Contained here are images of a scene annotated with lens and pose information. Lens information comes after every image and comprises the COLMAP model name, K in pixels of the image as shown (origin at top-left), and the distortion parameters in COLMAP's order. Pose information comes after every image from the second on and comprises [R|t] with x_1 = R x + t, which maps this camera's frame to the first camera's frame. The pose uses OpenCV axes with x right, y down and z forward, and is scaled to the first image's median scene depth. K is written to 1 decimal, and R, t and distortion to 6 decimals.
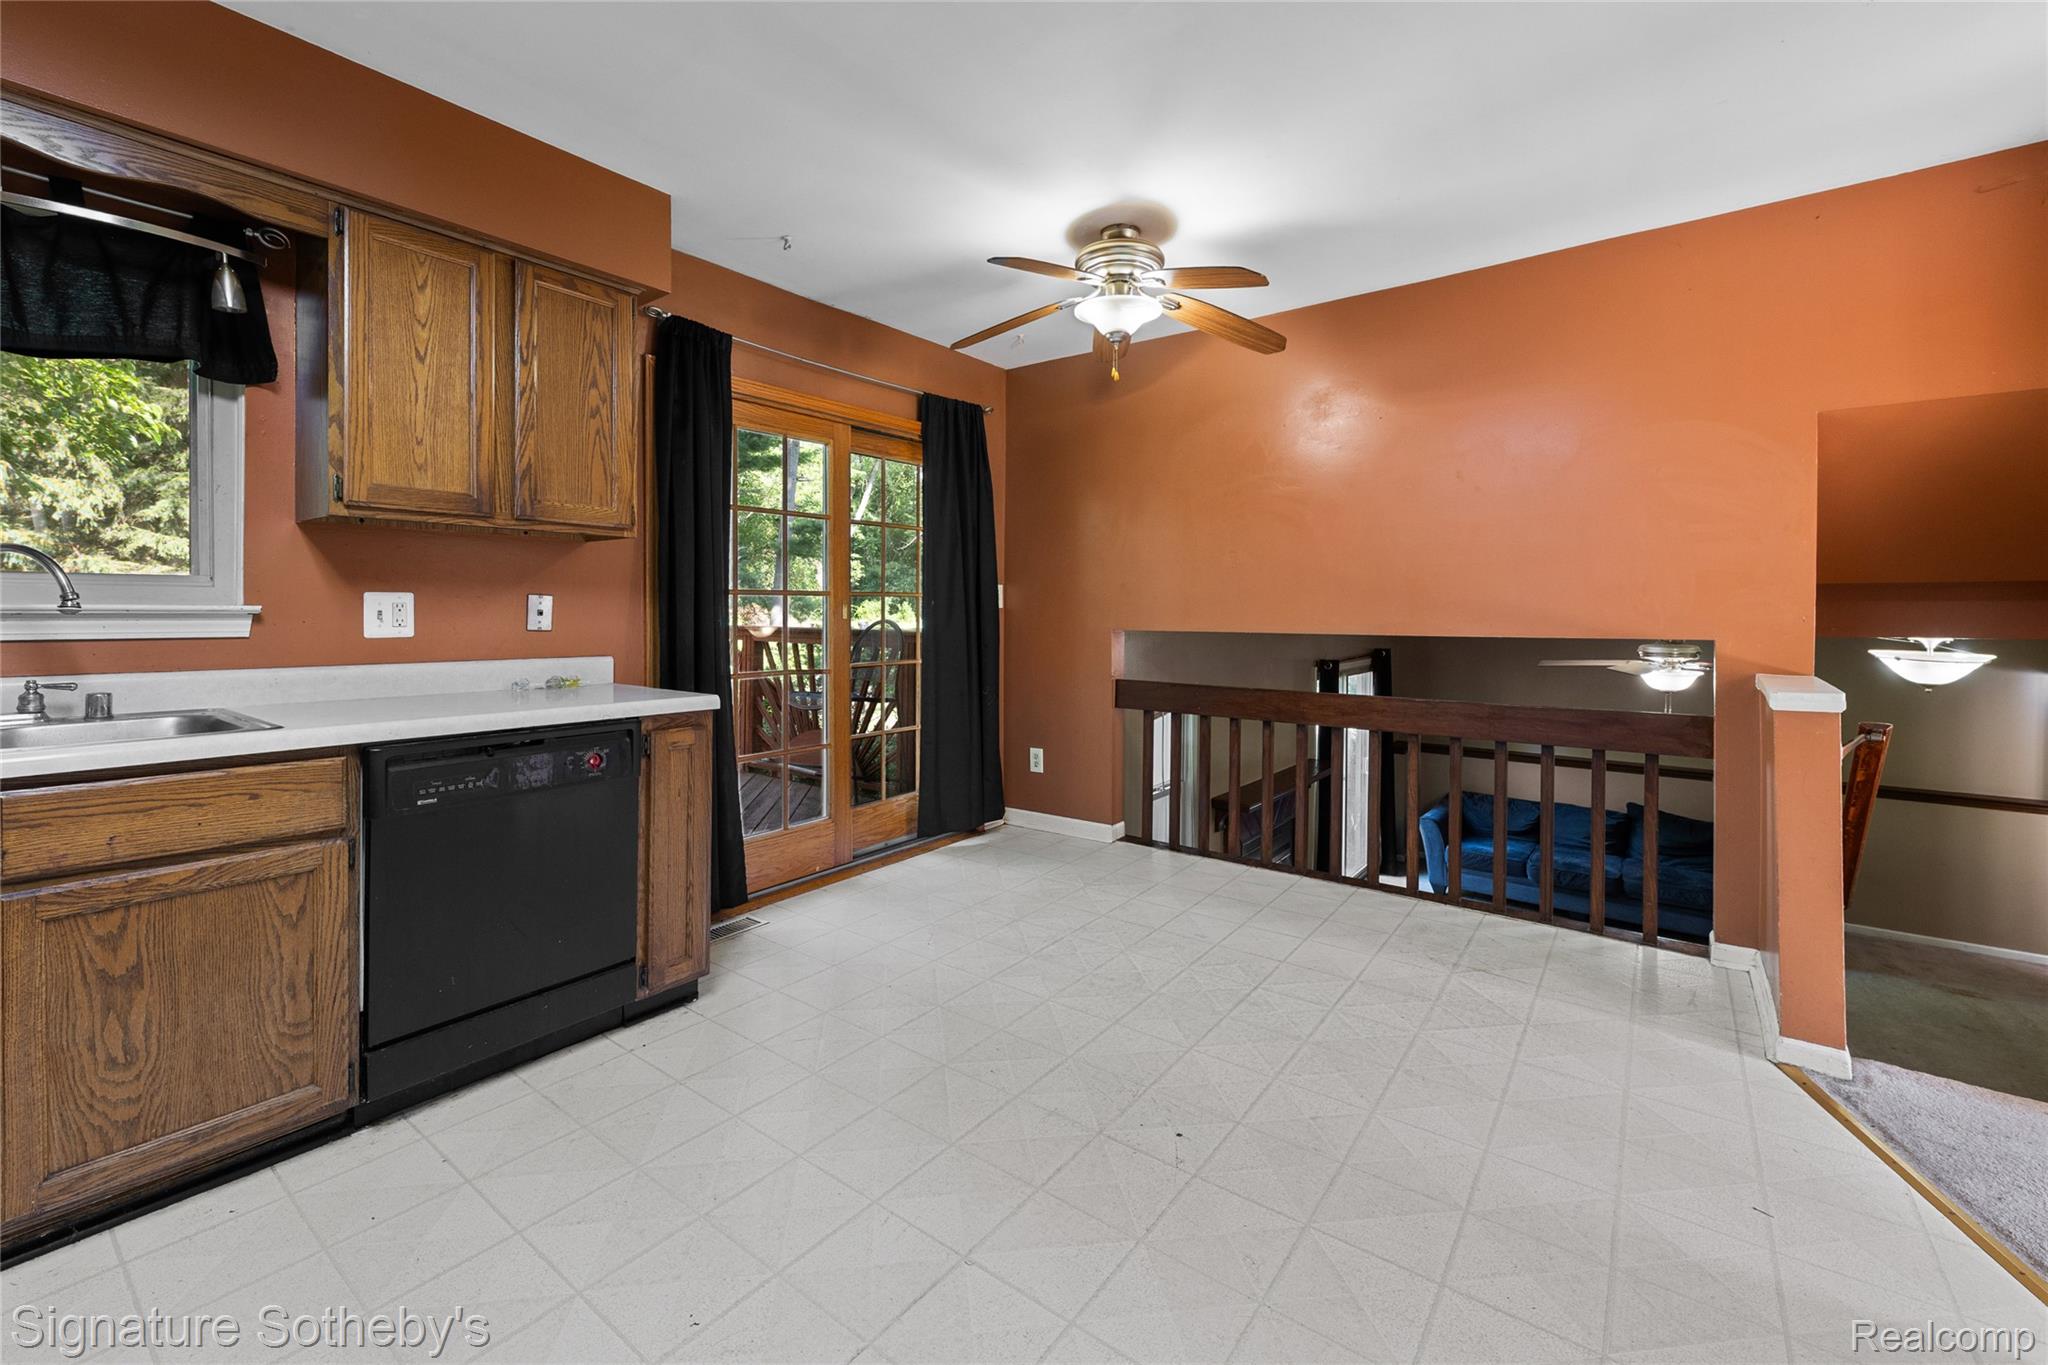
lens RADIAL K [[840.3, 0, 1015.7], [0, 840.3, 617.2], [0, 0, 1]] dist [-0.002166, -0.000452]
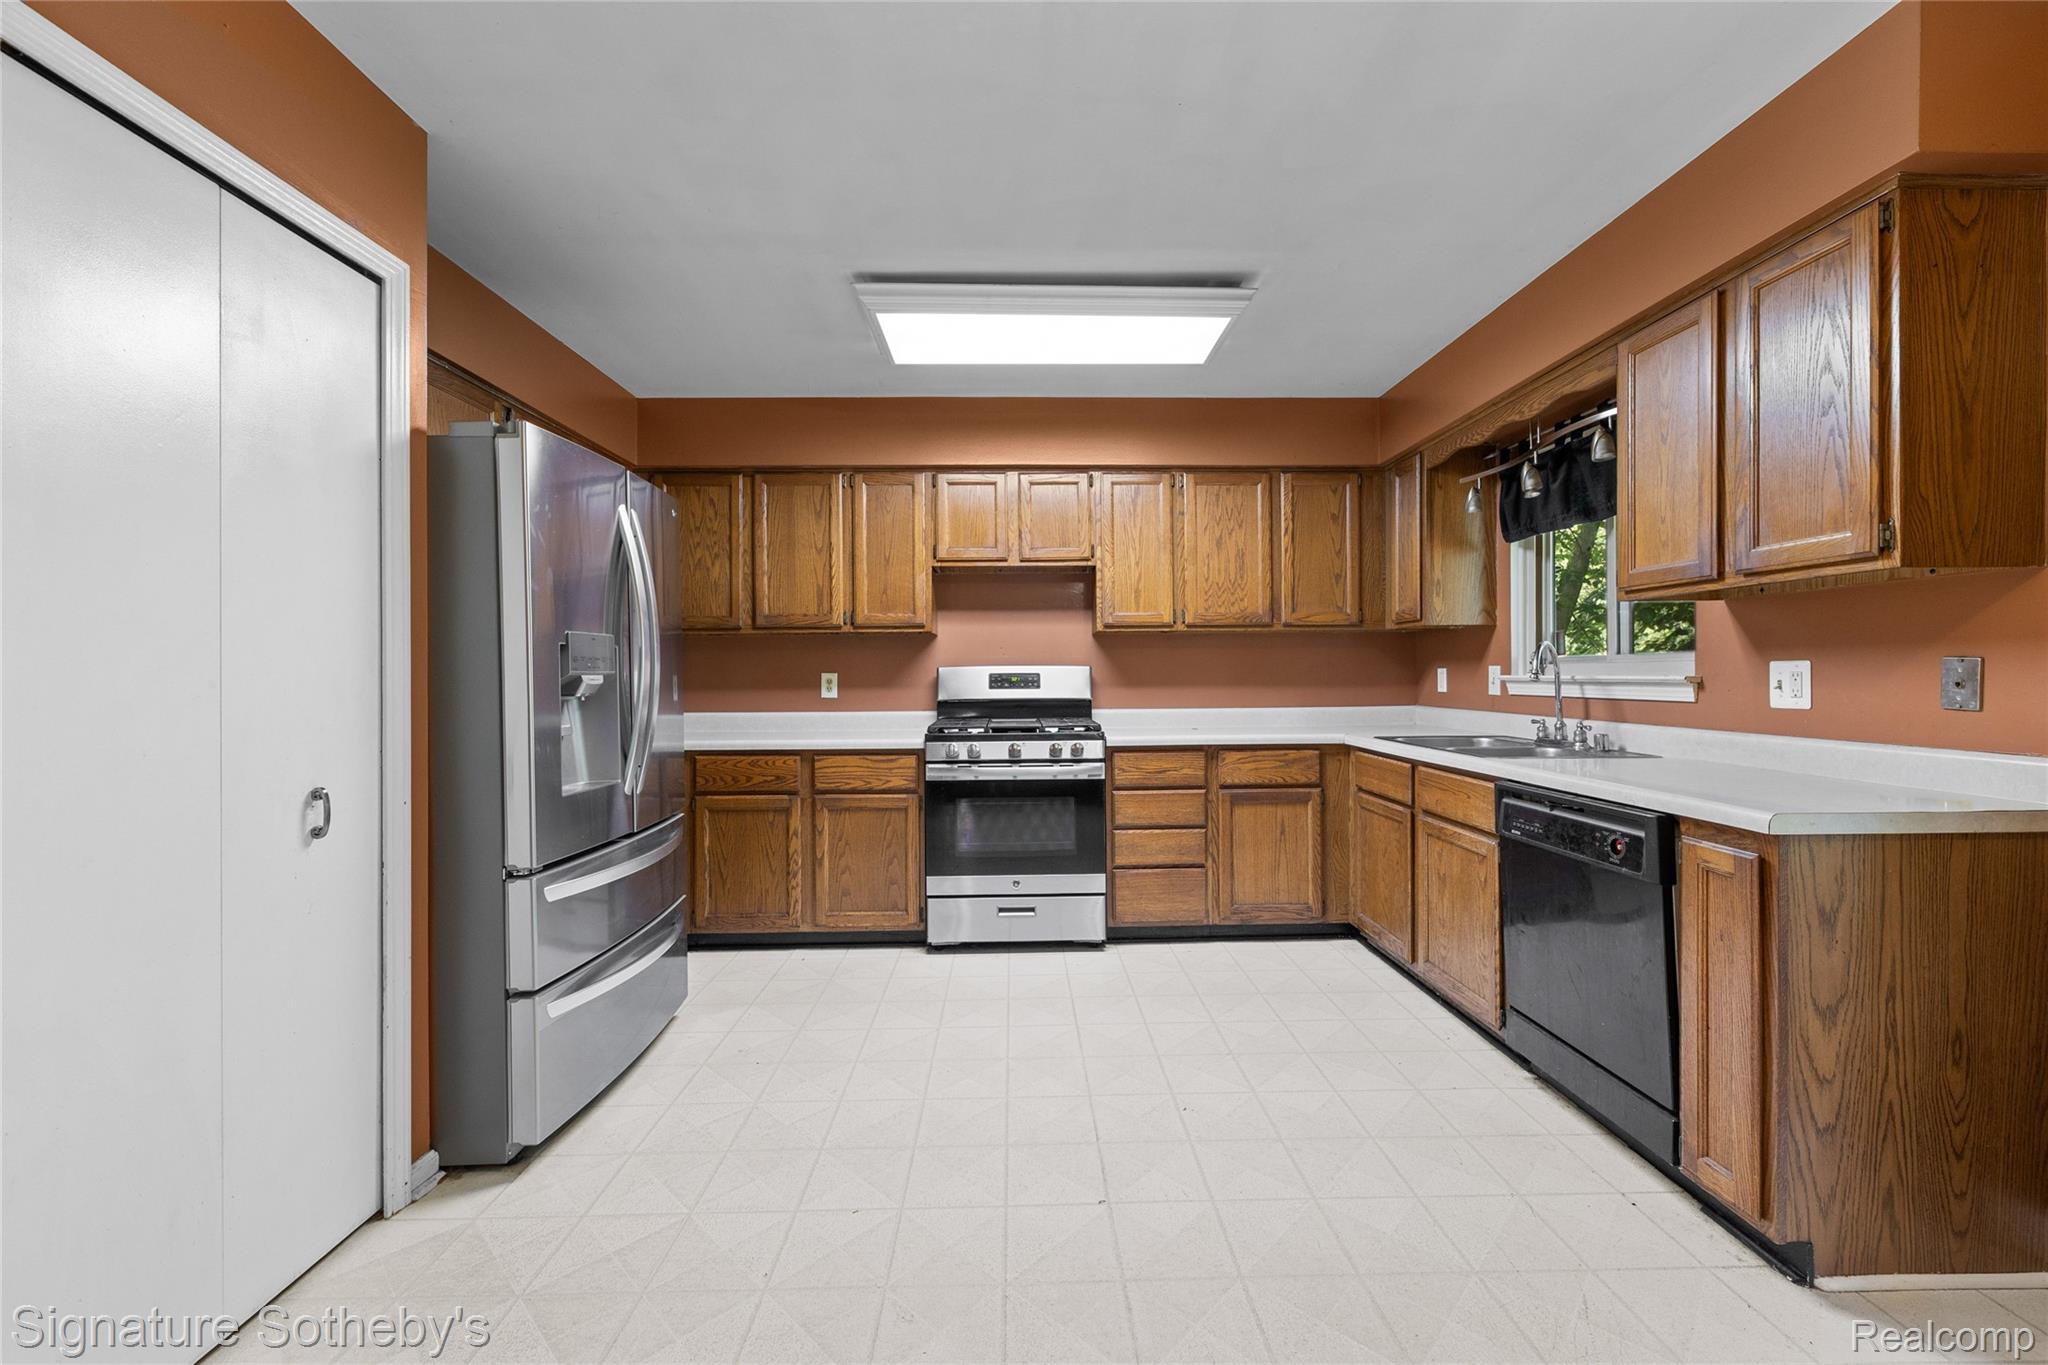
lens RADIAL K [[817.3, 0, 1032.2], [0, 817.3, 678.0], [0, 0, 1]] dist [0.009328, 0.000226]
pose [[-0.777823, -0.000551, -0.628483, 0.485290], [-0.003279, 0.999990, 0.003181, -0.009950], [0.628475, 0.004535, -0.777817, 1.140795]]
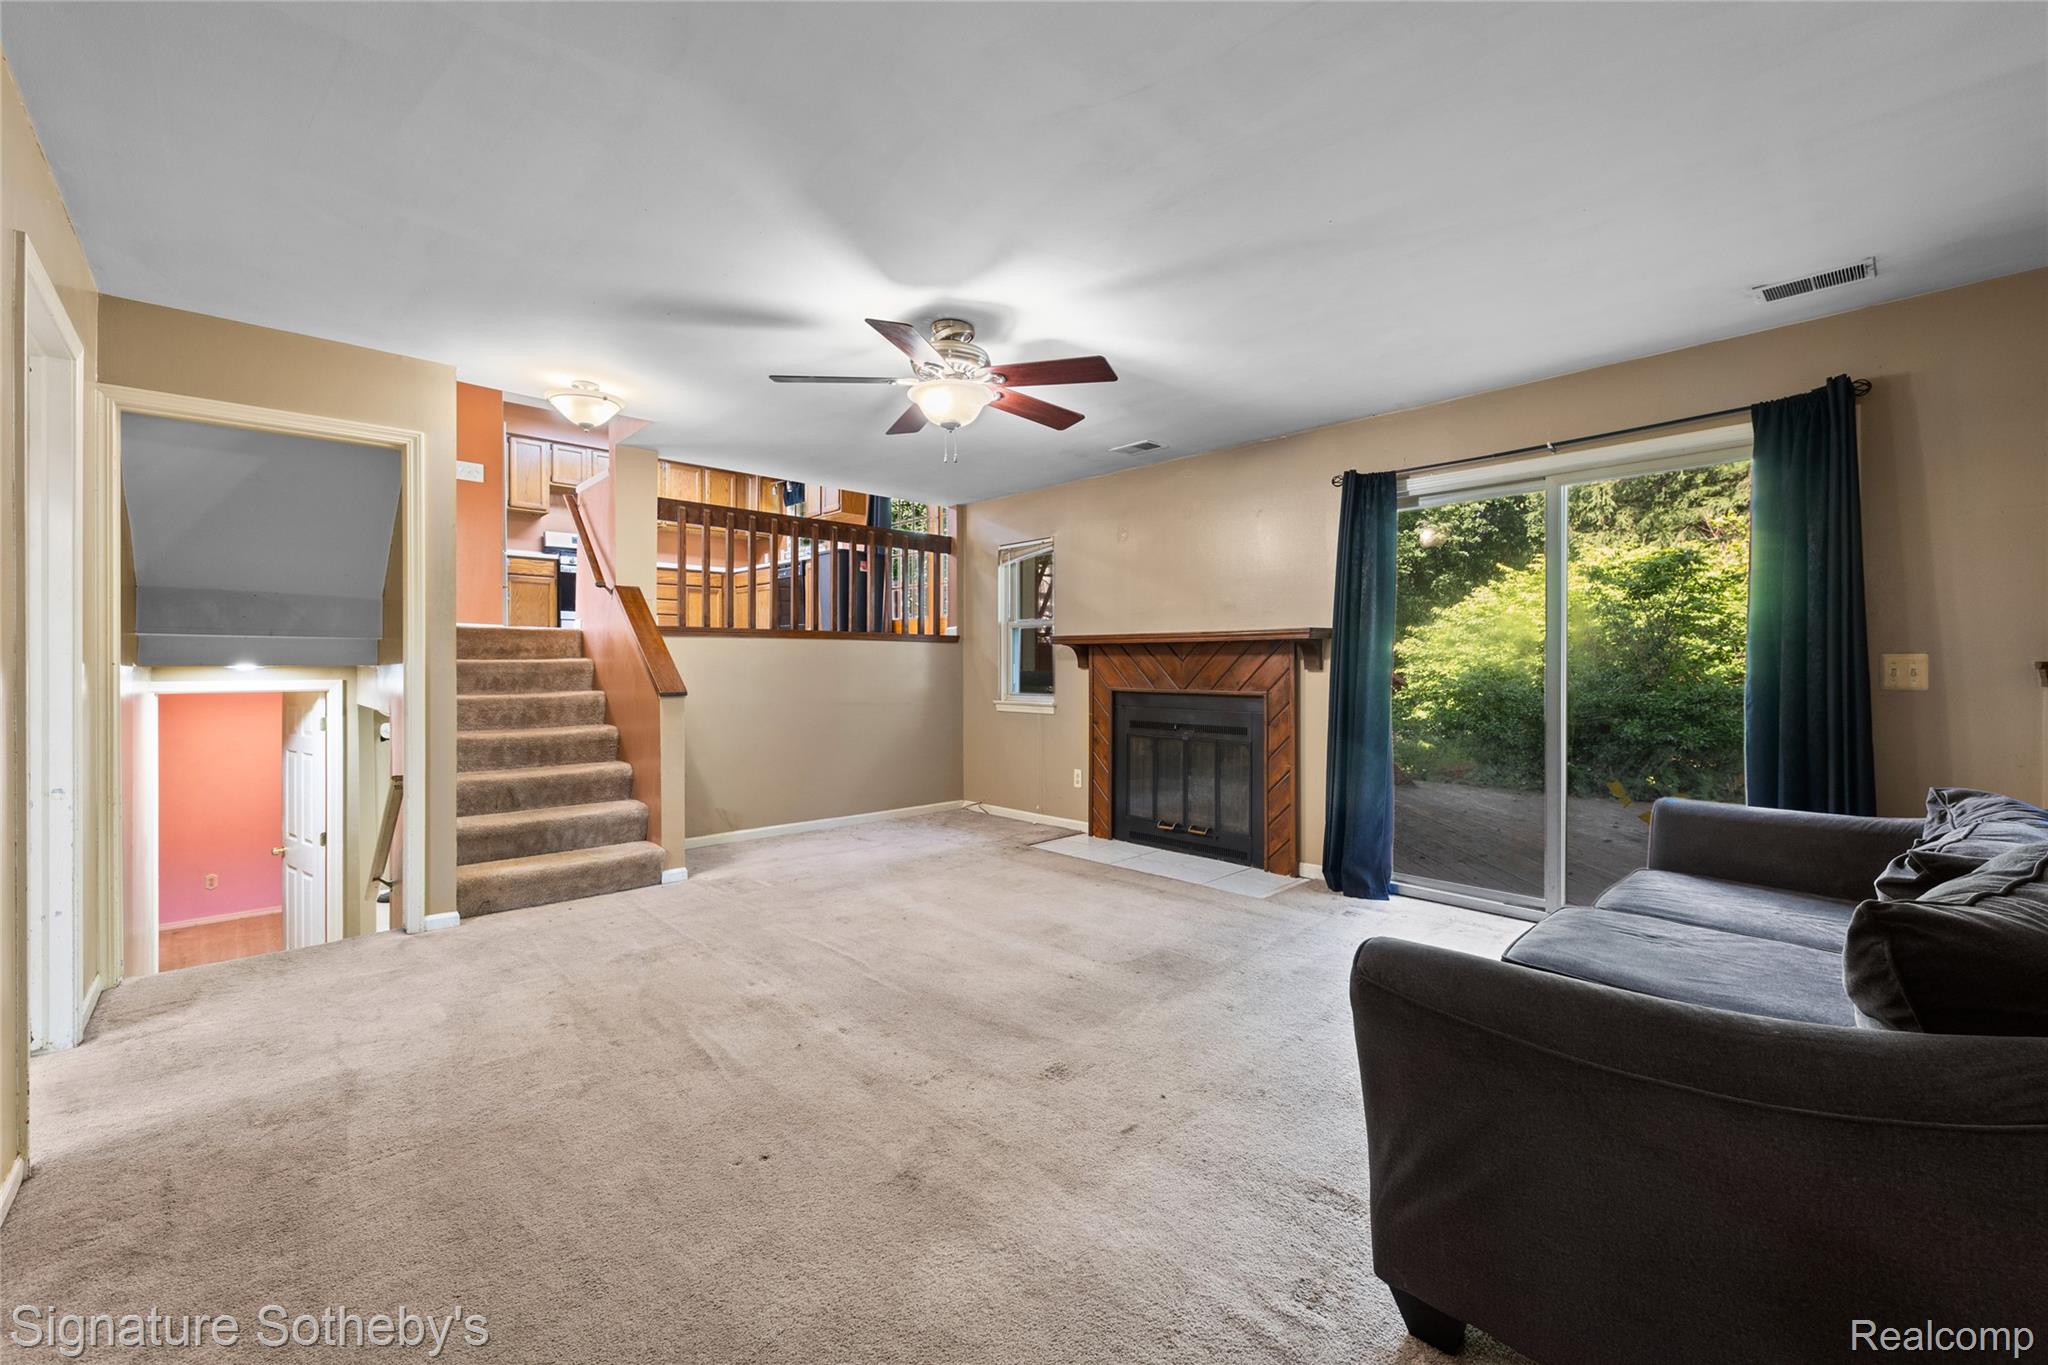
lens RADIAL K [[822.9, 0, 1042.3], [0, 822.9, 668.9], [0, 0, 1]] dist [-0.002264, -0.000088]
pose [[-0.143381, -0.001852, -0.989666, 2.838151], [-0.008819, 0.999961, -0.000593, 0.556858], [0.989628, 0.008643, -0.143392, 2.412923]]
